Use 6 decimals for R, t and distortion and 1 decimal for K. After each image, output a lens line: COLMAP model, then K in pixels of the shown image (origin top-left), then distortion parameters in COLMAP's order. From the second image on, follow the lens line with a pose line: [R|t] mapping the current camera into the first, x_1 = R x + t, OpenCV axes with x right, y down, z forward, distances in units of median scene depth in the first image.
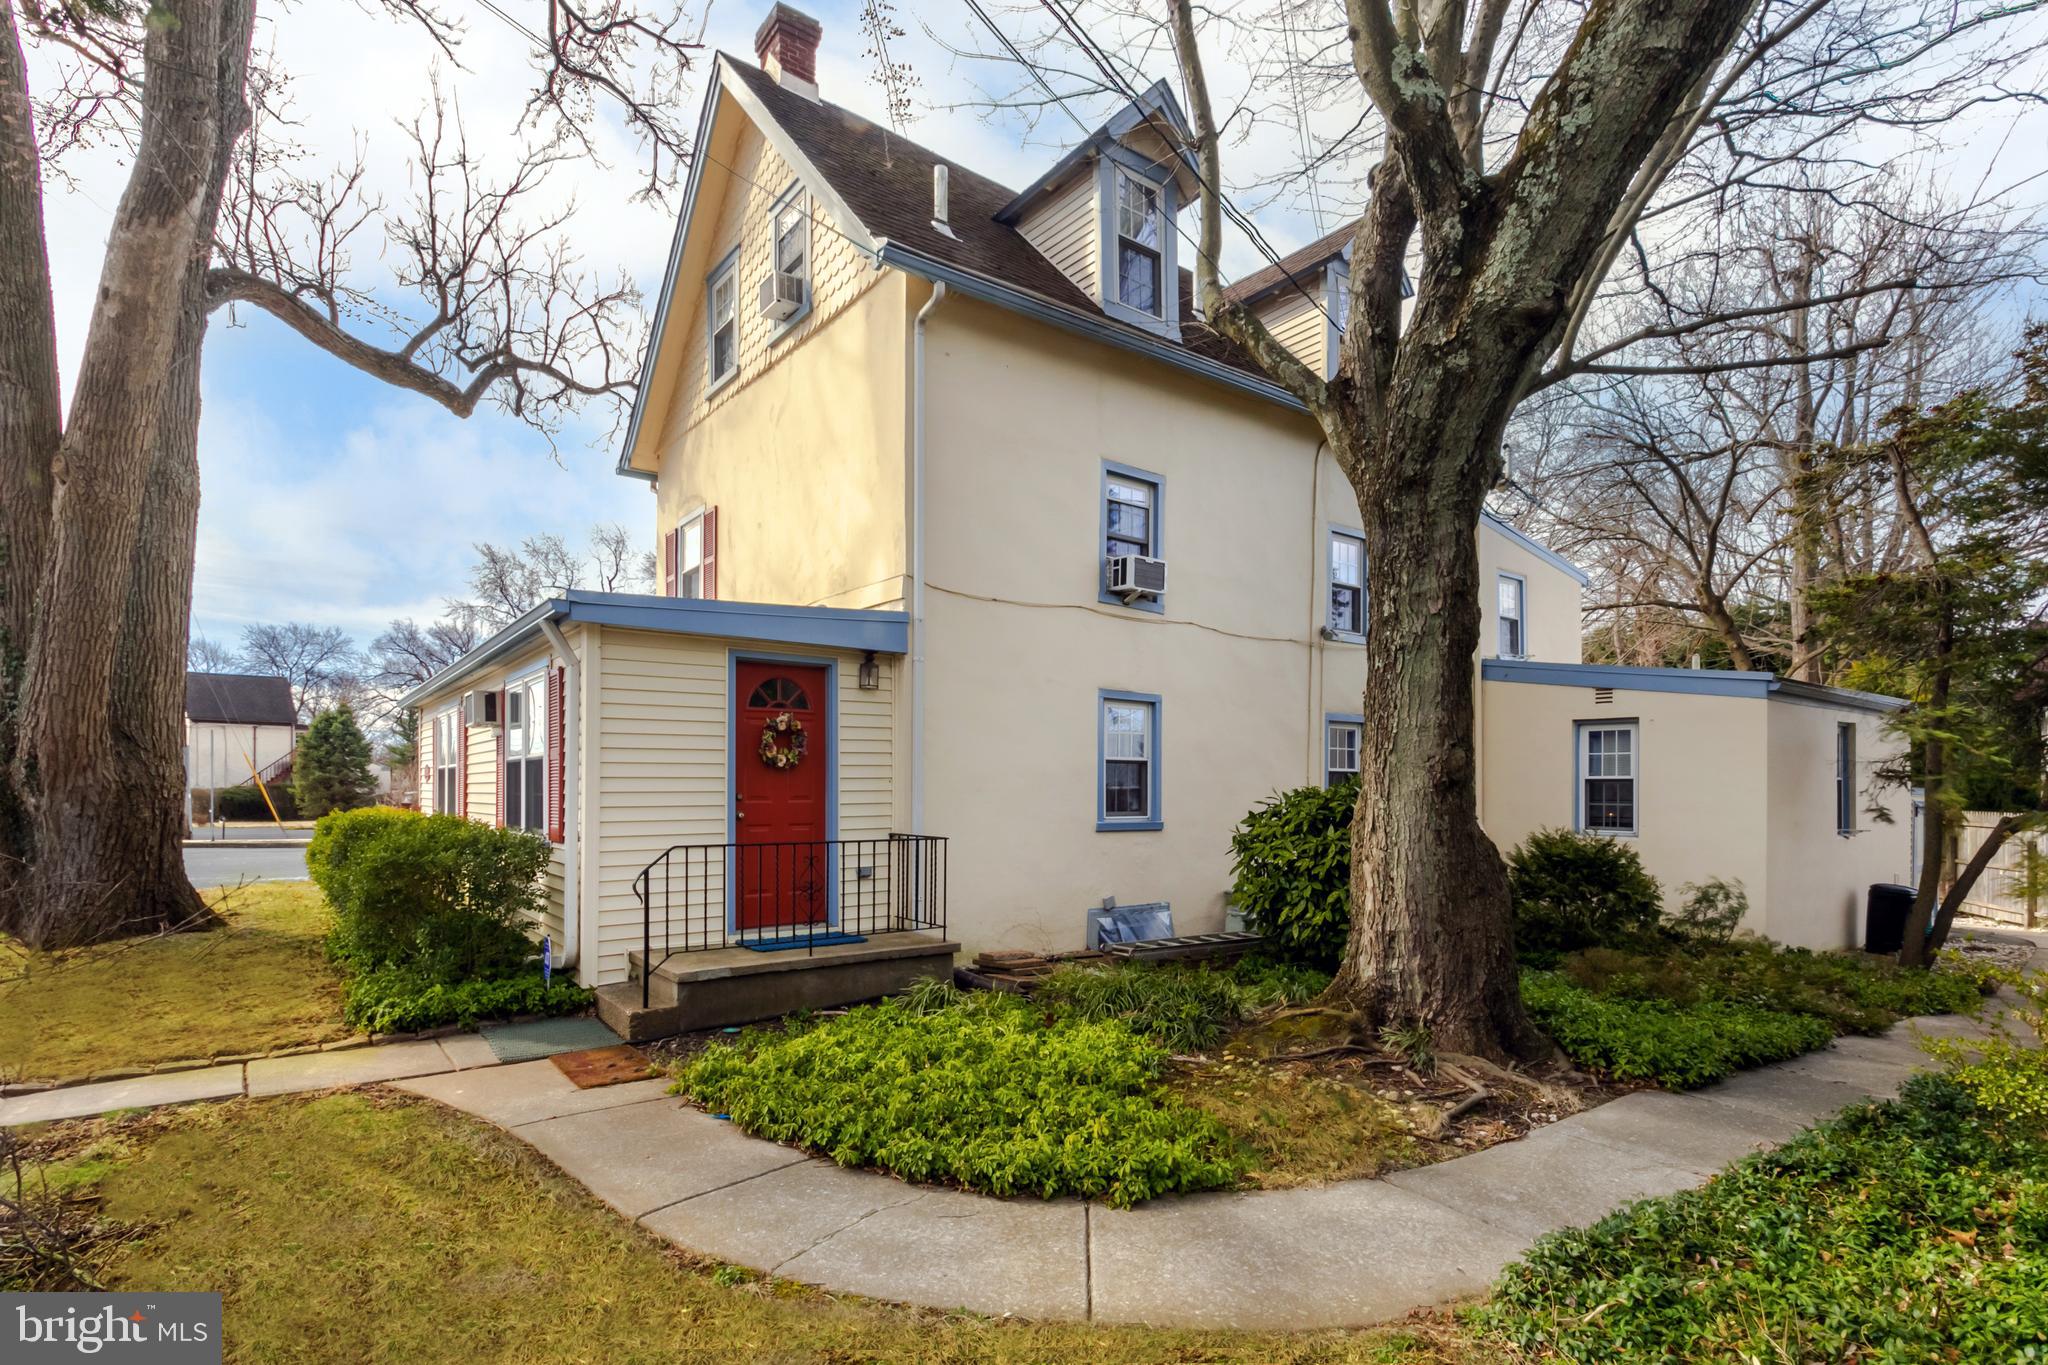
lens RADIAL K [[1013.2, 0, 989.3], [0, 1013.2, 777.0], [0, 0, 1]] dist [0.010132, -0.001100]
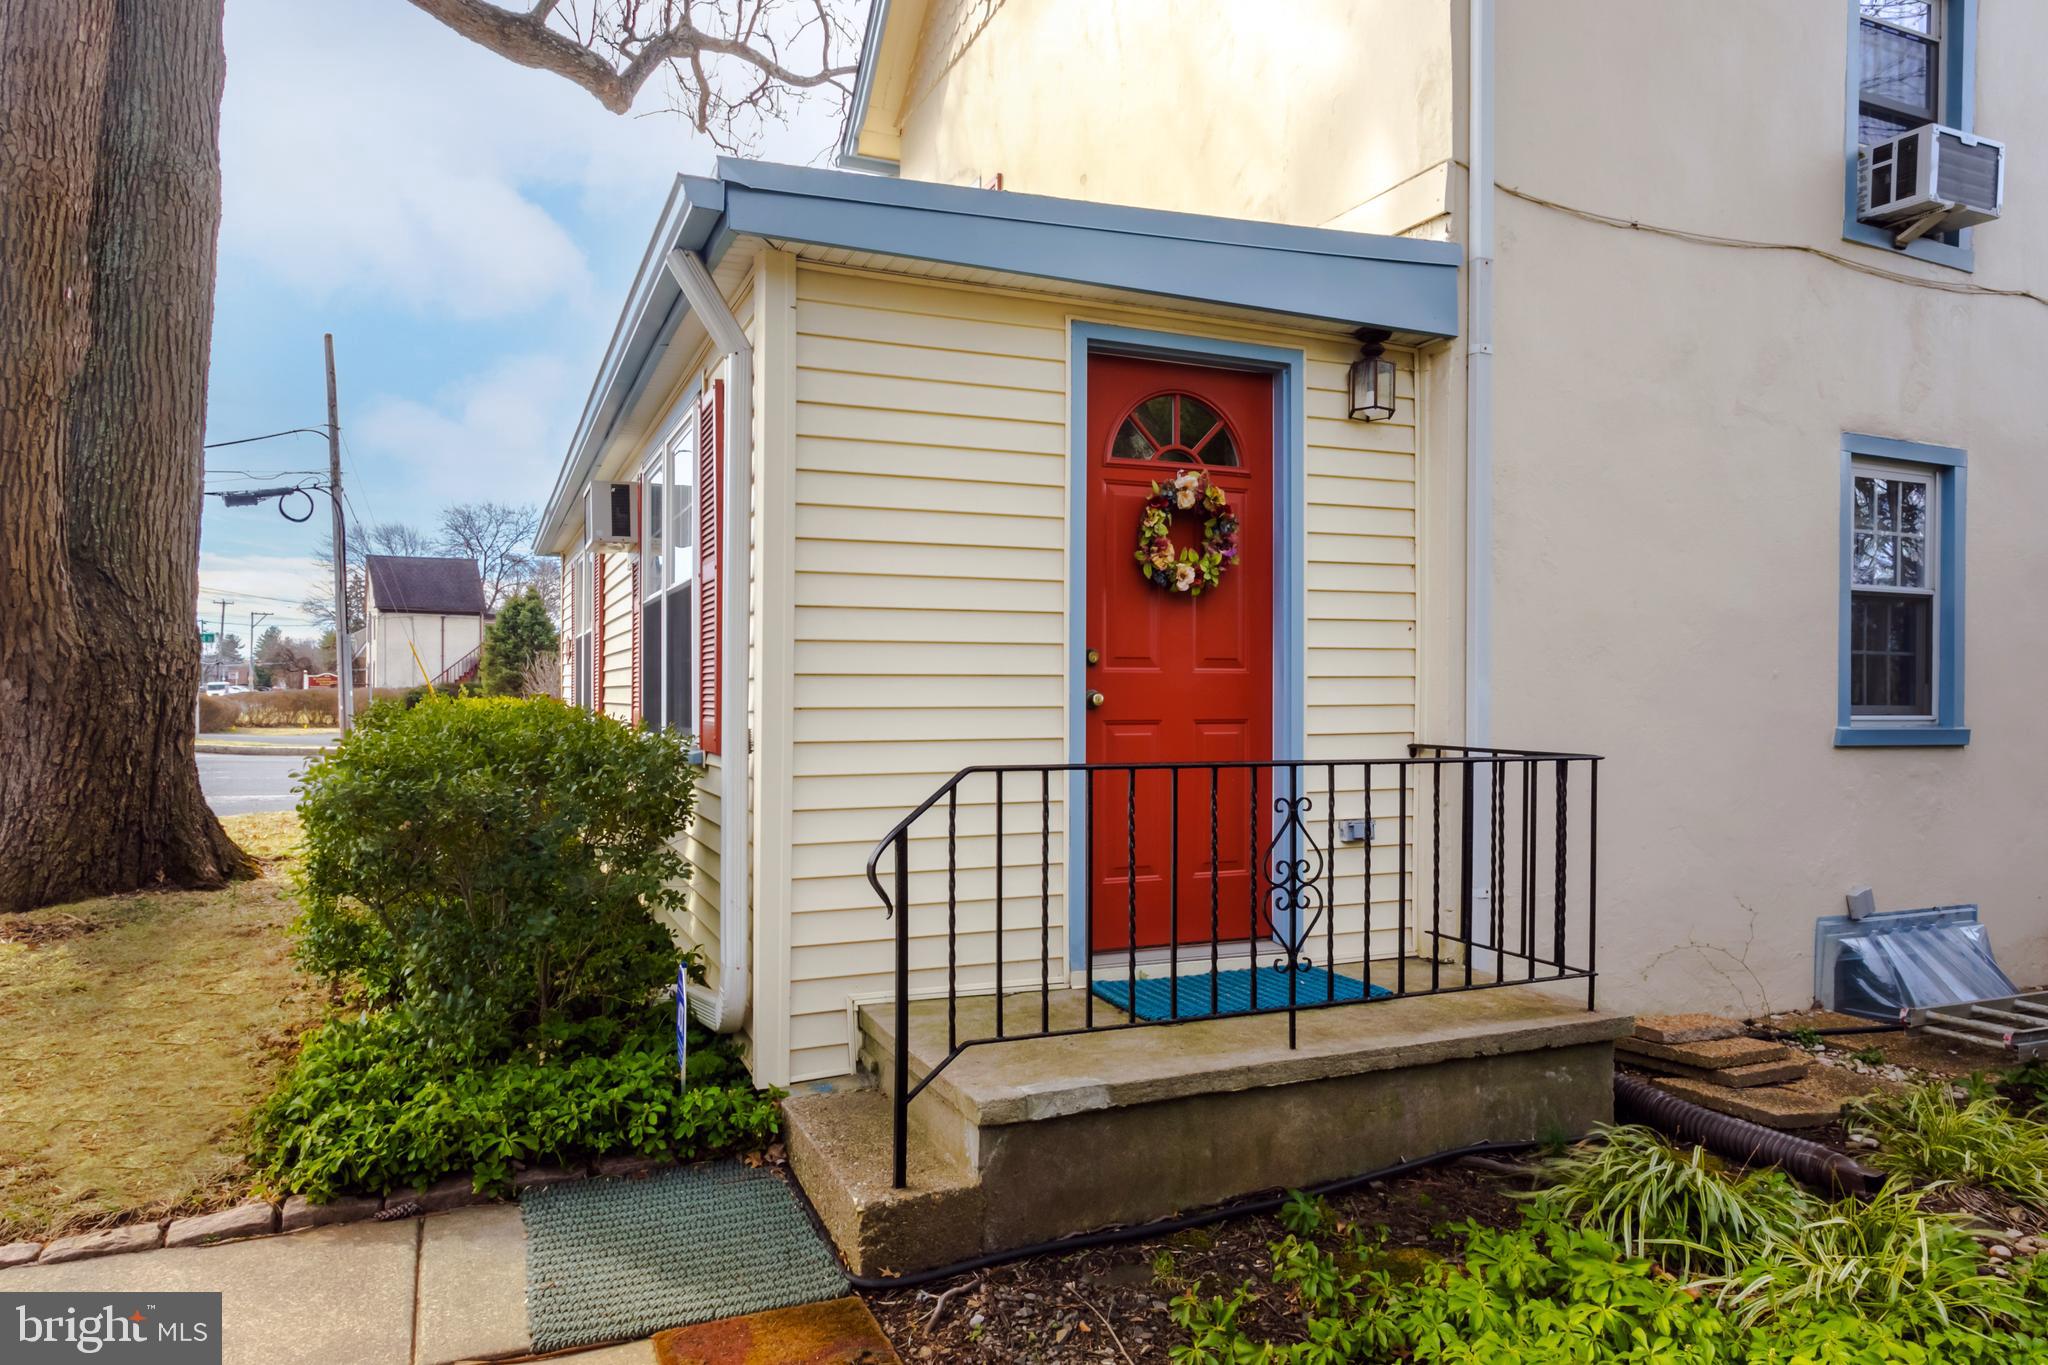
lens RADIAL K [[1315.2, 0, 1024.6], [0, 1315.2, 683.2], [0, 0, 1]] dist [-0.009526, 0.000010]
pose [[0.977732, 0.002686, -0.209841, -0.146440], [-0.001827, 0.999989, 0.004287, 0.026756], [0.209850, -0.003808, 0.977726, 0.406848]]
